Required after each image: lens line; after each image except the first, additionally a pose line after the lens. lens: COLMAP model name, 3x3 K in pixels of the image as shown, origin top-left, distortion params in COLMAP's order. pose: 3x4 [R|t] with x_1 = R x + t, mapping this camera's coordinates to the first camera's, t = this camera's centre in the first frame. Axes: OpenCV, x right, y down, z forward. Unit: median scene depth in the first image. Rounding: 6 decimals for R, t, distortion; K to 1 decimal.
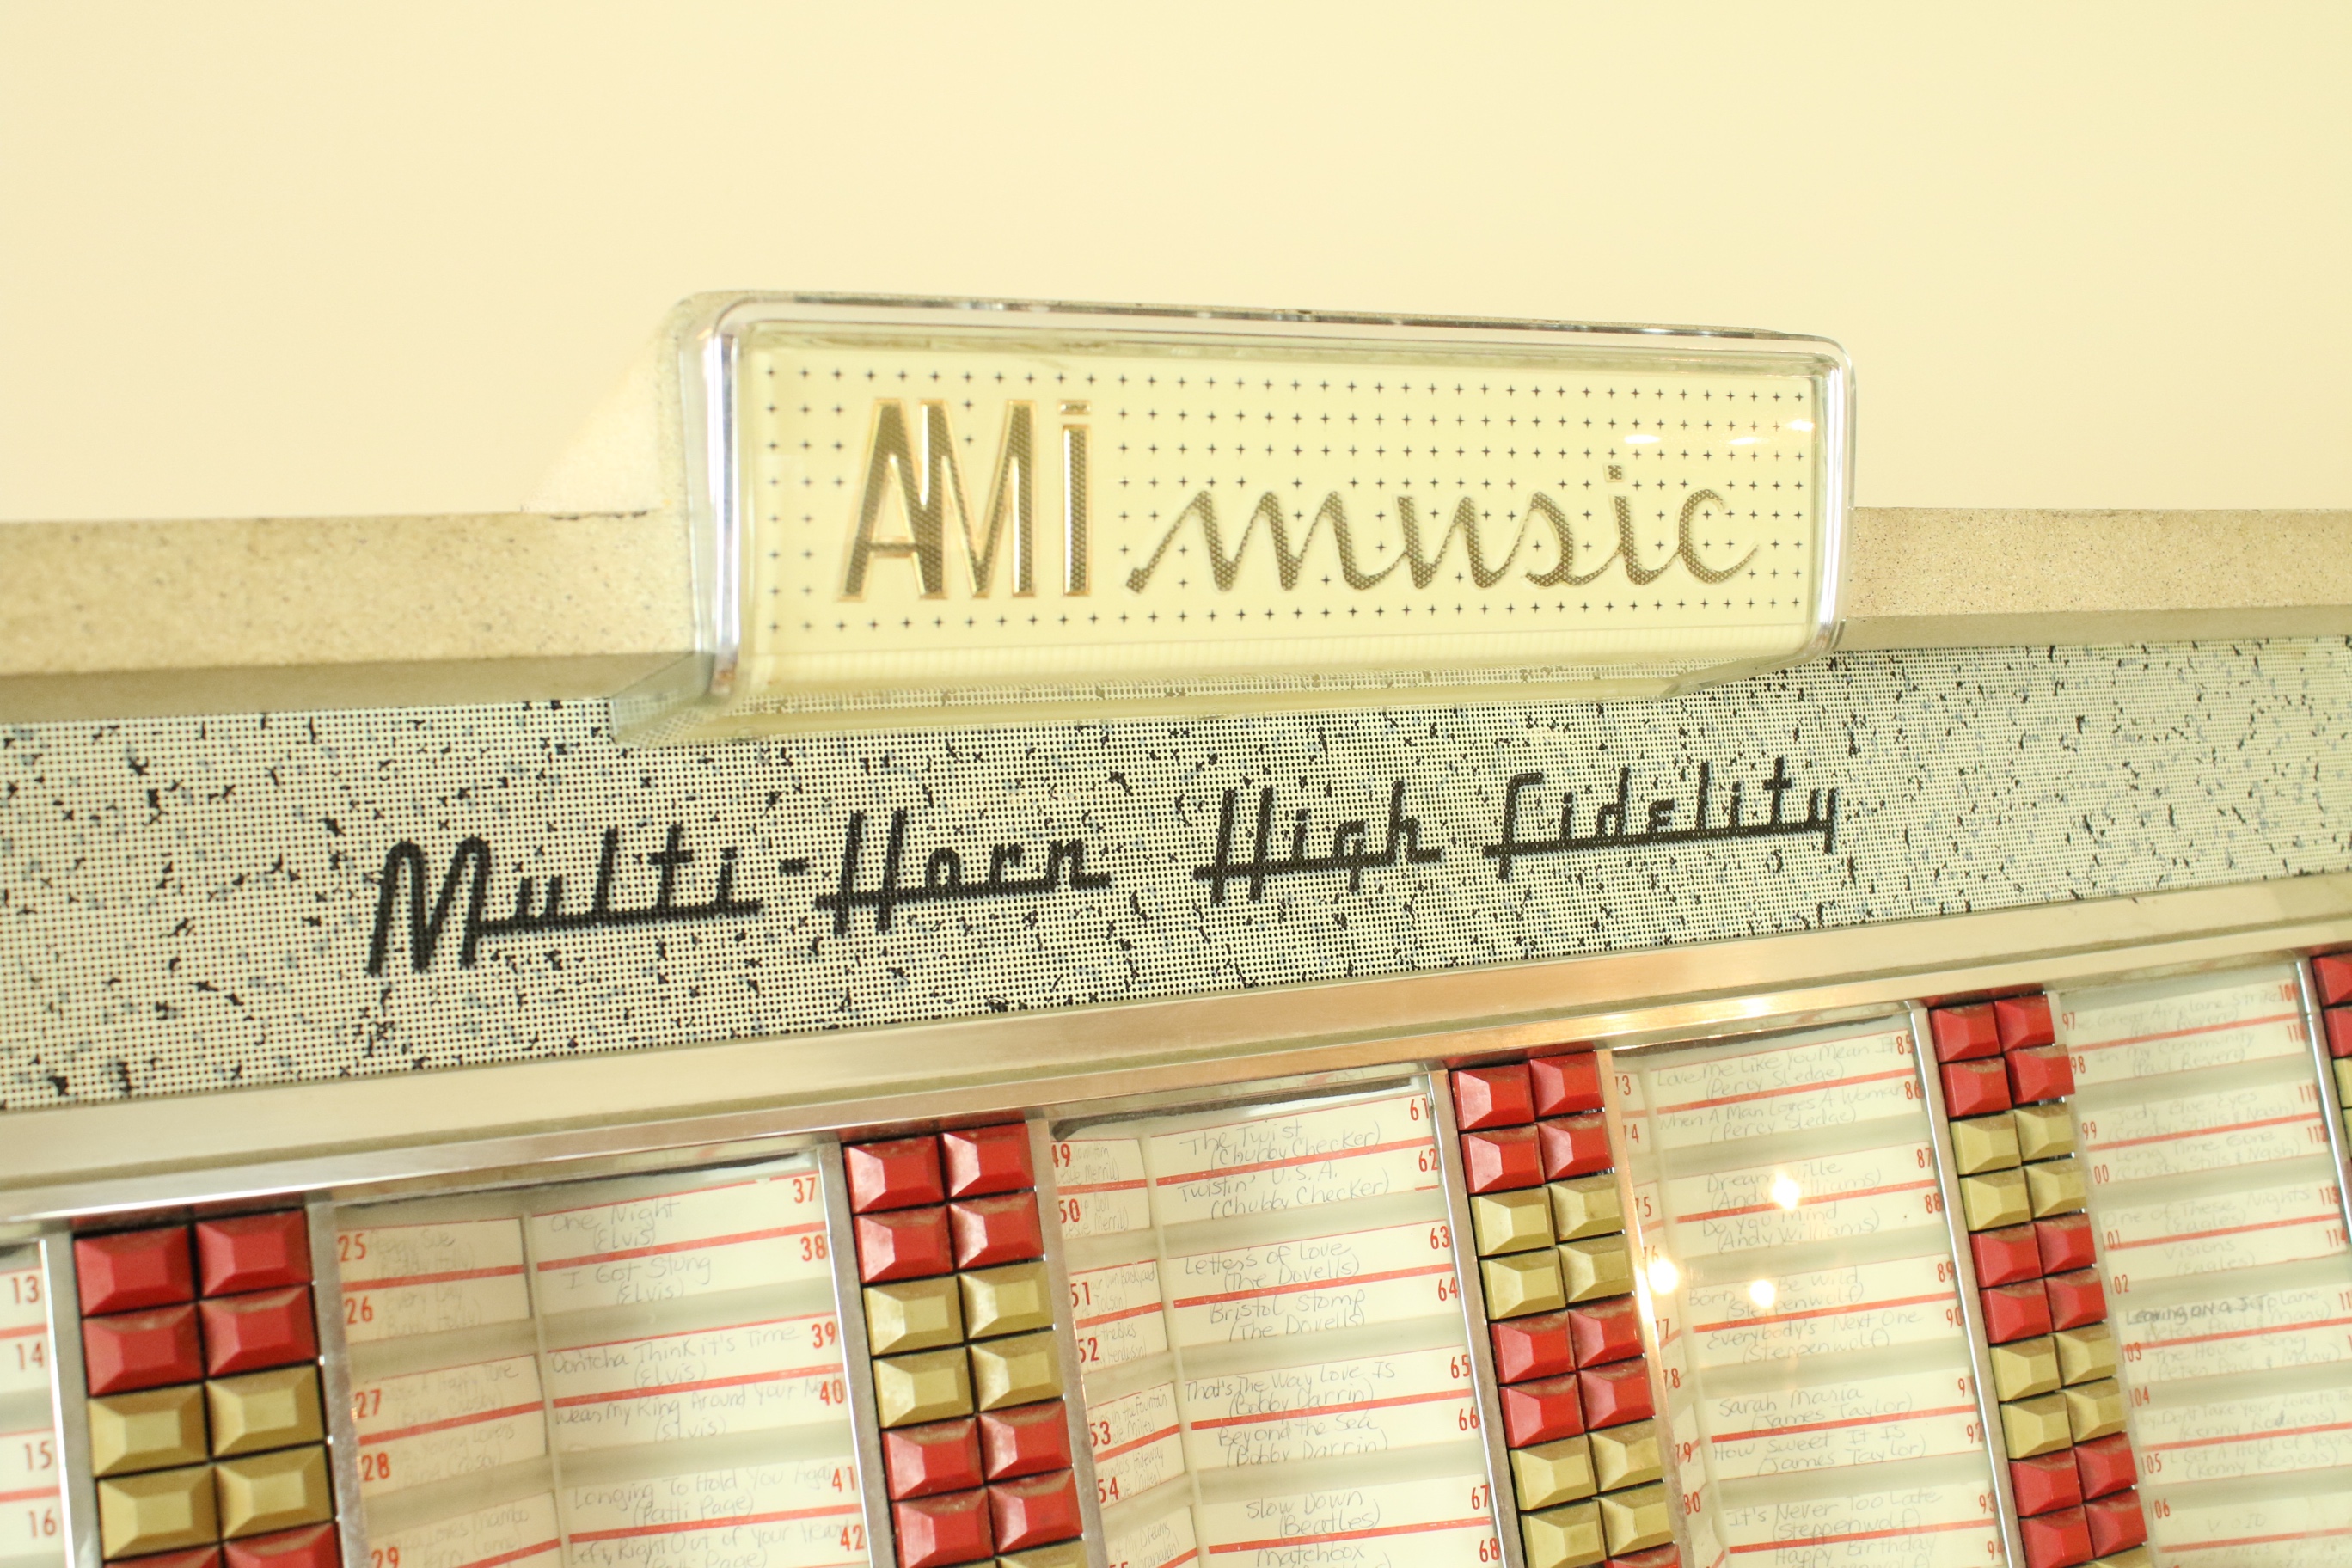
lens RADIAL K [[2649.5, 0, 1175.3], [0, 2649.5, 787.0], [0, 0, 1]] dist [-0.099862, 0.000000]
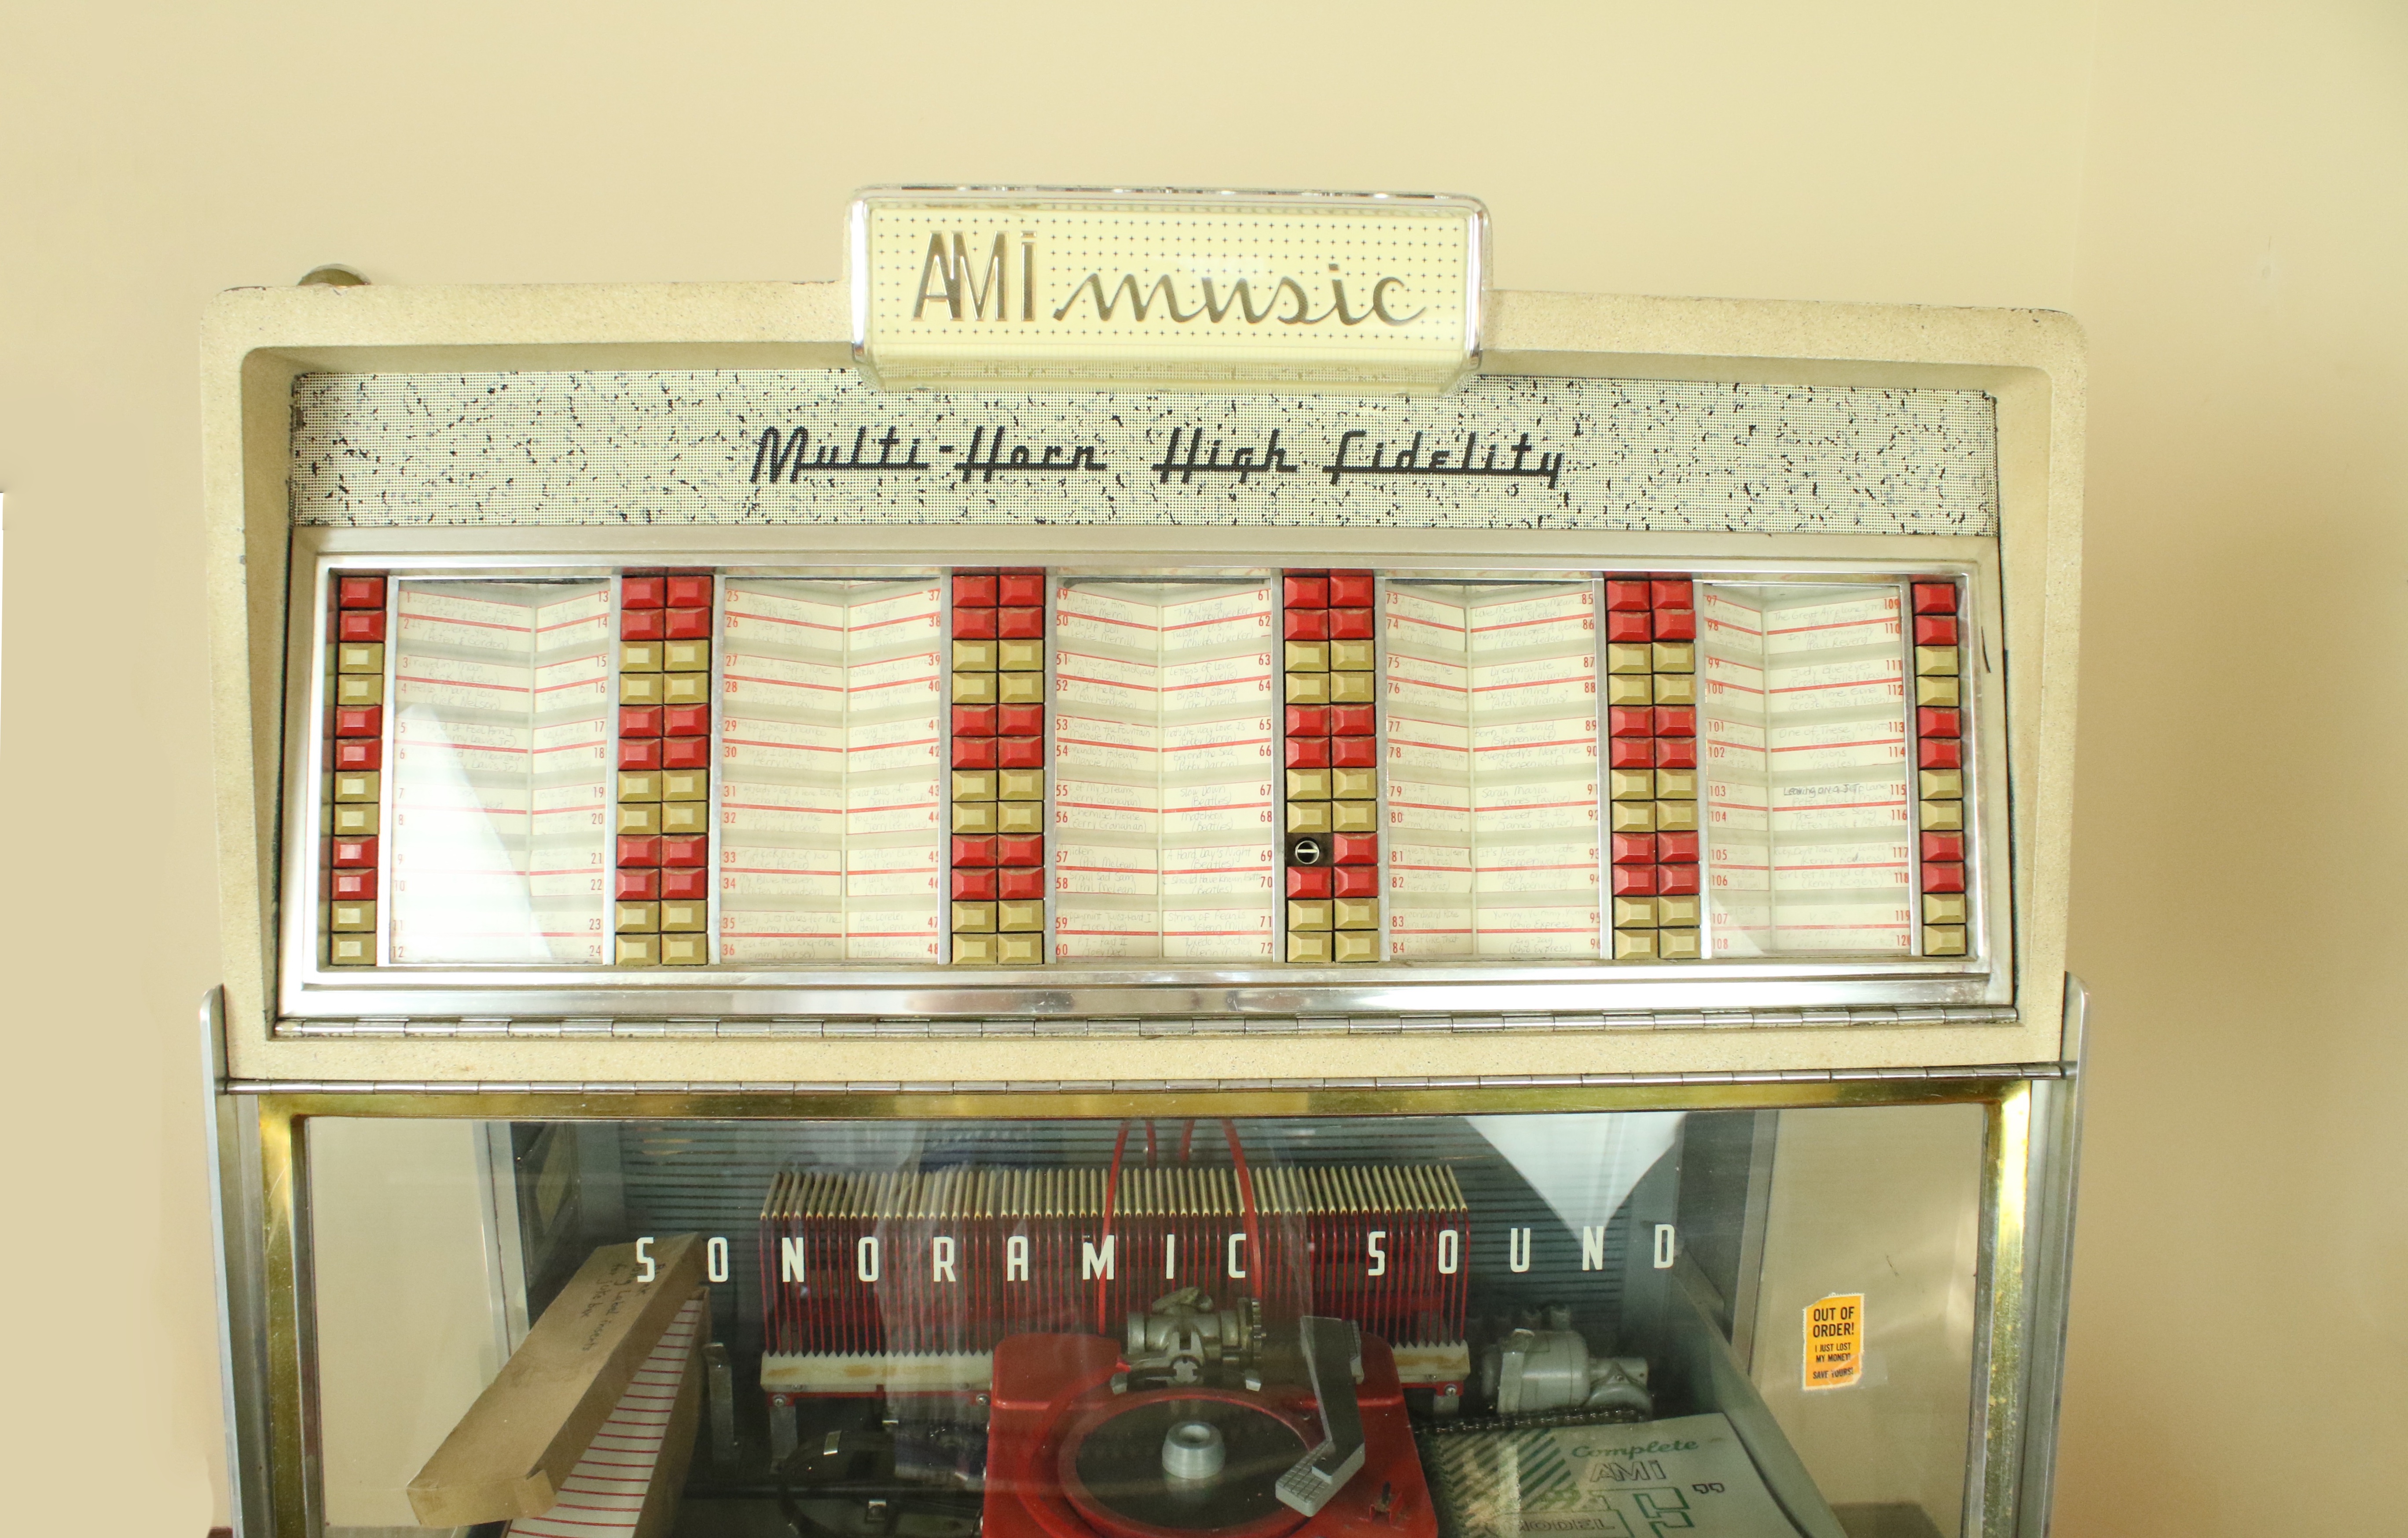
lens RADIAL K [[1984.3, 0, 1200.2], [0, 1984.3, 781.6], [0, 0, 1]] dist [-0.158569, 0.021716]
pose [[0.908375, 0.103066, -0.405255, 0.713290], [-0.059479, 0.991141, 0.118750, 0.093682], [0.413904, -0.083766, 0.906458, -0.400256]]
